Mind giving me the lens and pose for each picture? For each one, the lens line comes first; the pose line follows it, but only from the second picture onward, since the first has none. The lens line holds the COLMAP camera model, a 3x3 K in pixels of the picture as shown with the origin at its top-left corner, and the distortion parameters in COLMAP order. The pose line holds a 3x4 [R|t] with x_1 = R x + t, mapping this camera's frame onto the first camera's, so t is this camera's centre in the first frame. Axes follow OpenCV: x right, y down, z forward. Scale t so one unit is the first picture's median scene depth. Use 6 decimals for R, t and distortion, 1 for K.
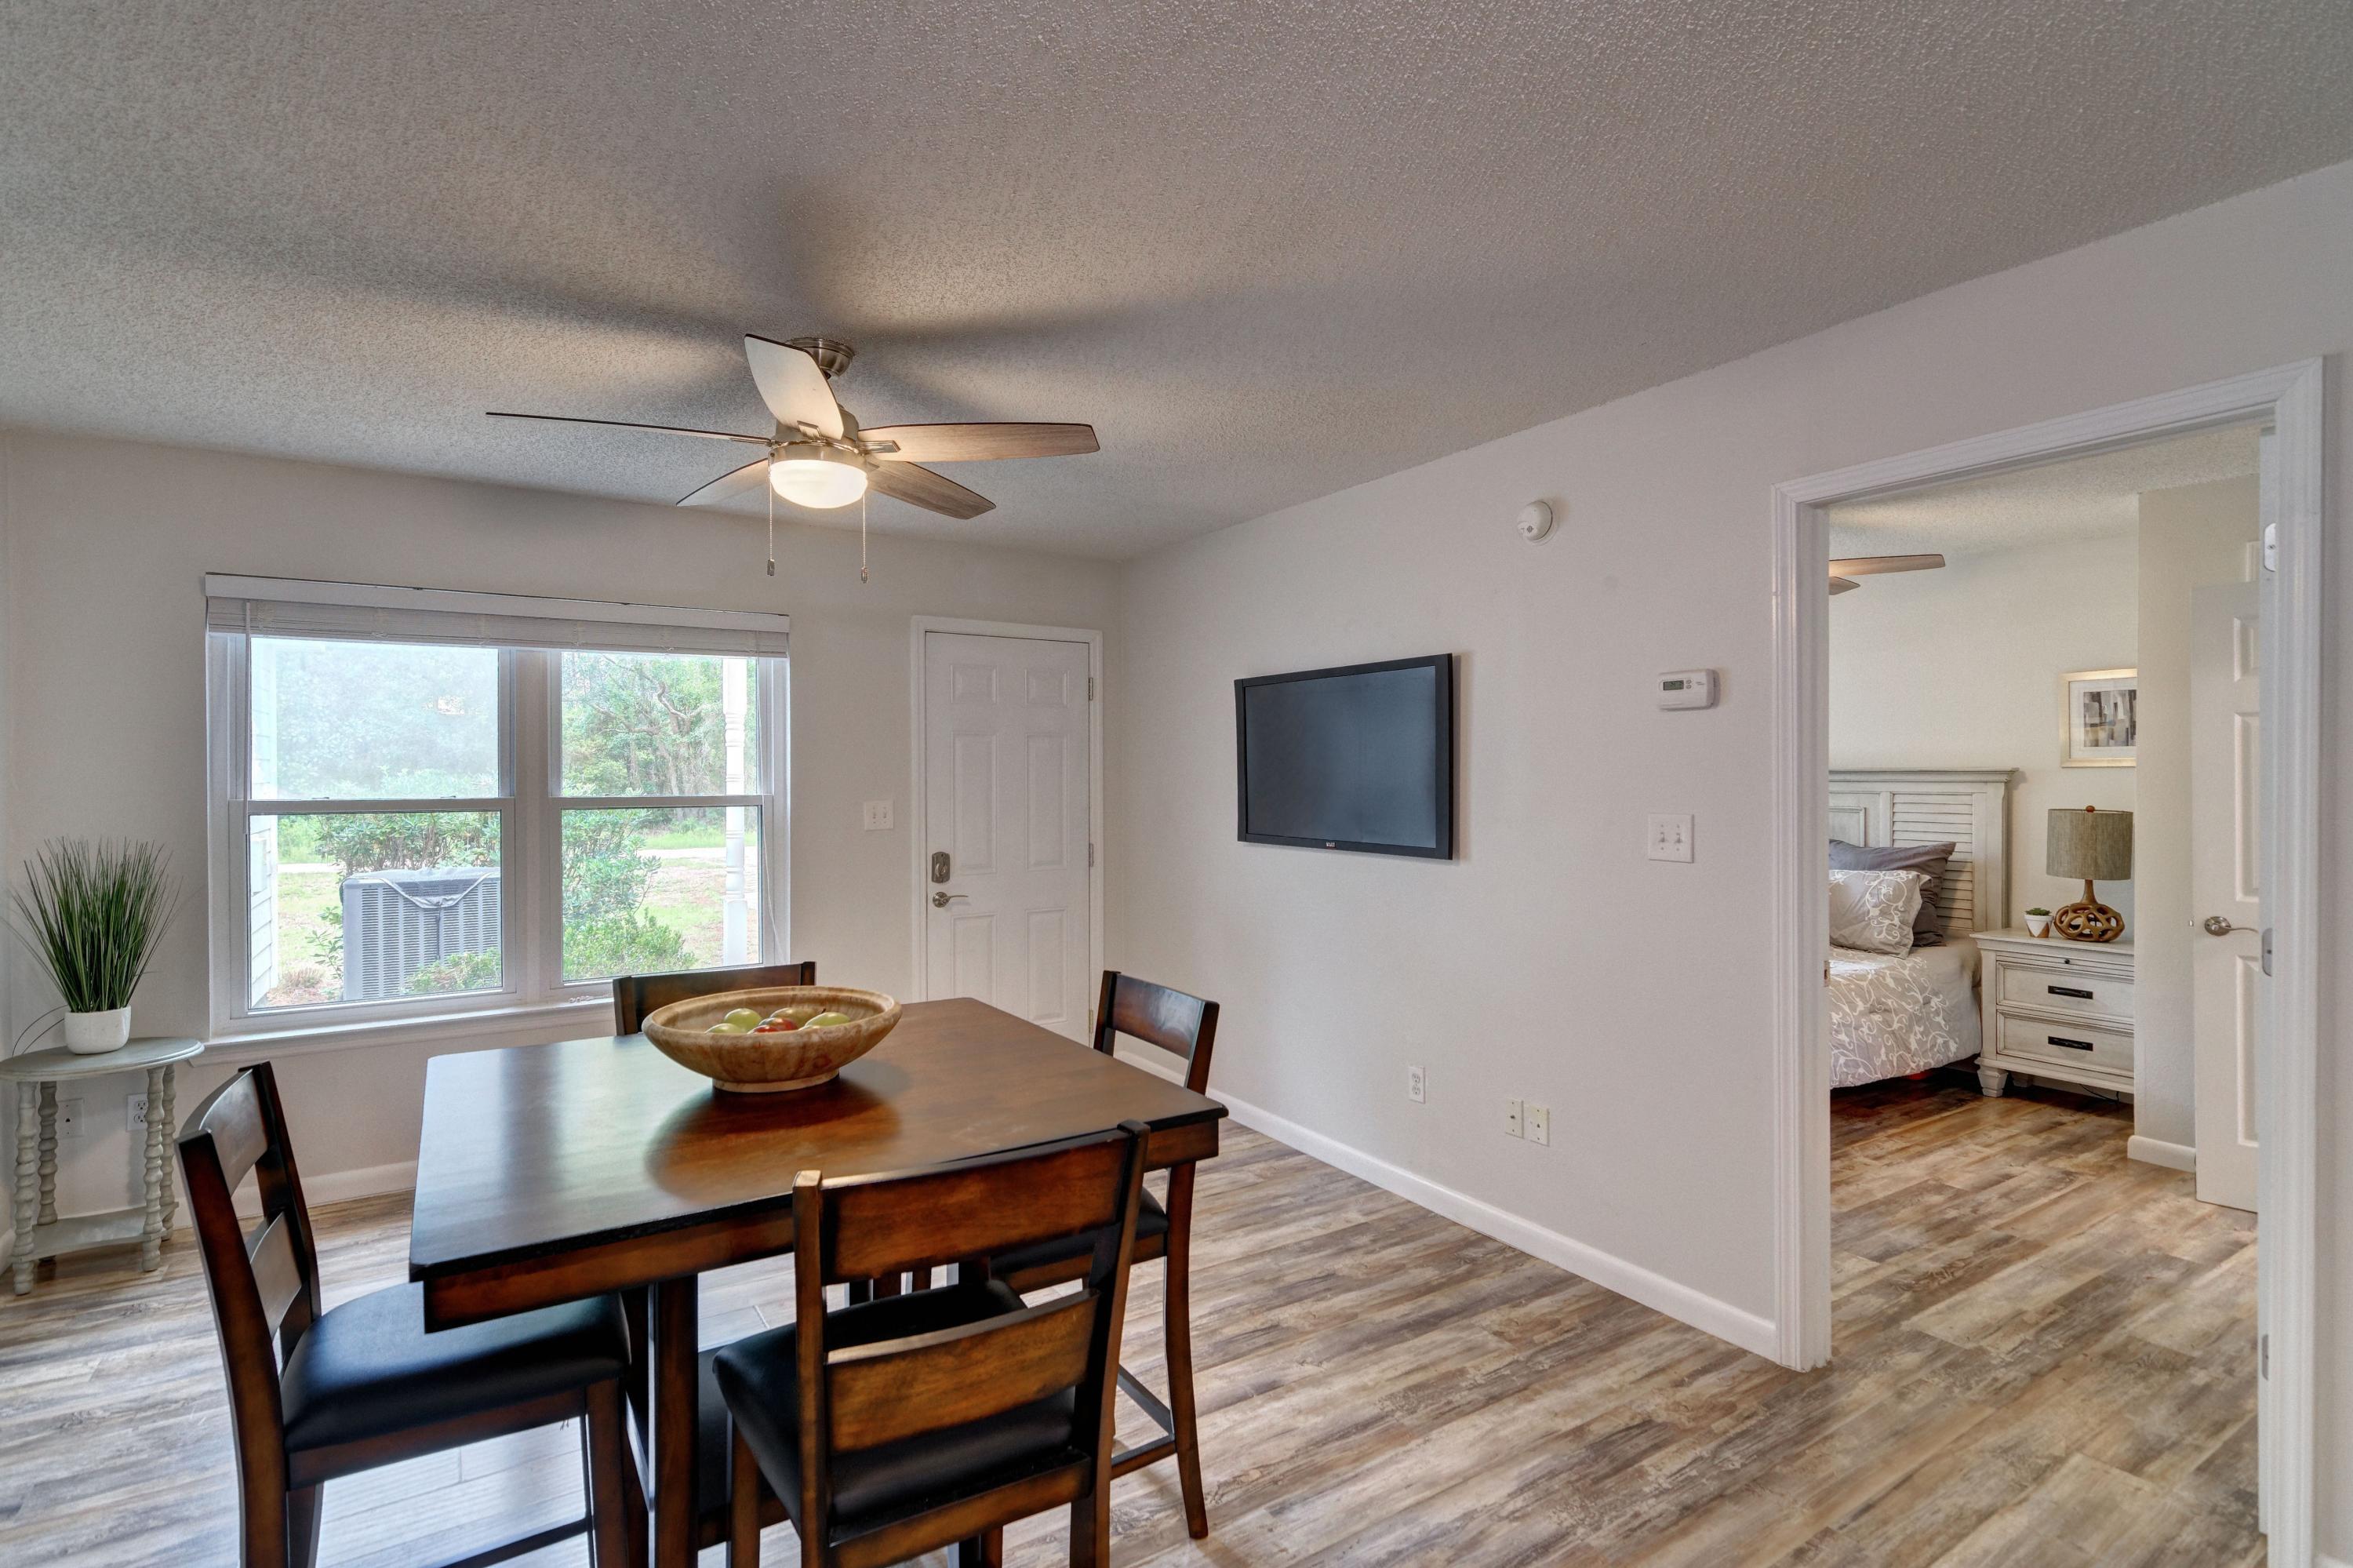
lens RADIAL K [[1128.3, 0, 1173.5], [0, 1128.3, 784.5], [0, 0, 1]] dist [0.002925, -0.002390]
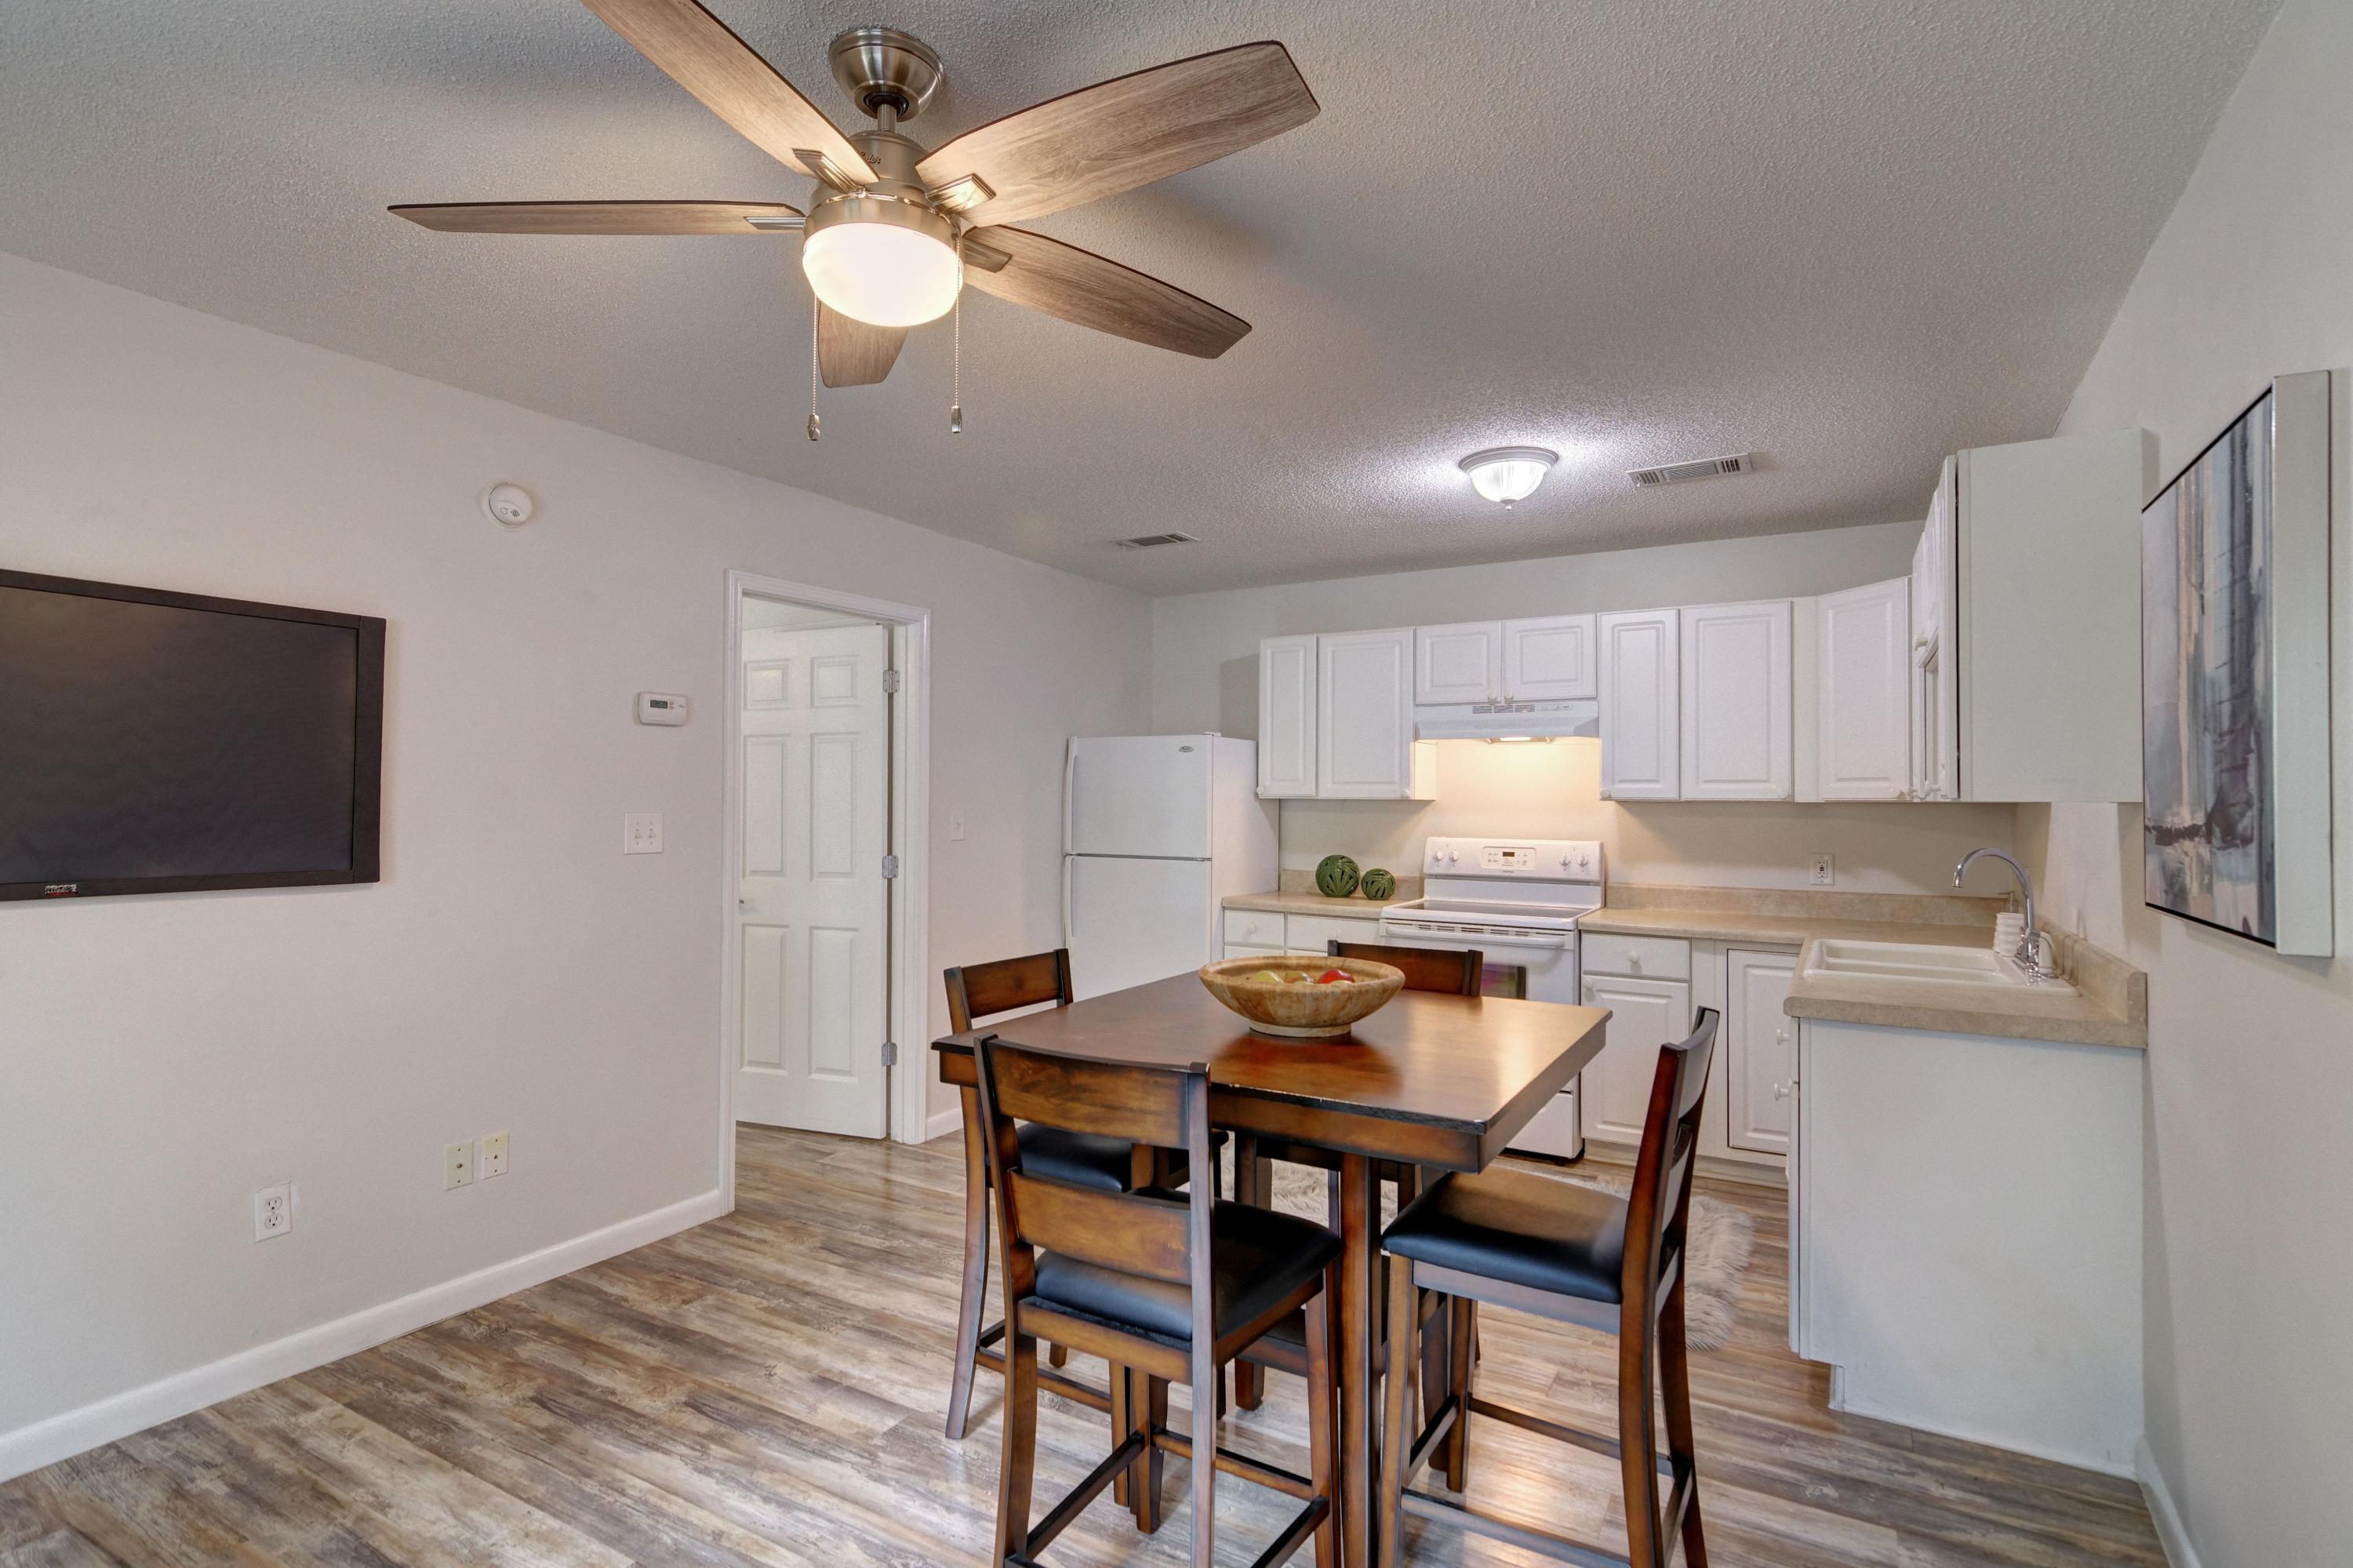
lens RADIAL K [[1128.3, 0, 1181.8], [0, 1128.3, 782.2], [0, 0, 1]] dist [0.002925, -0.002390]
pose [[-0.458379, 0.012035, 0.888675, -0.997984], [0.002907, 0.999923, -0.012042, 0.011803], [-0.888752, -0.002937, -0.458379, 1.220639]]
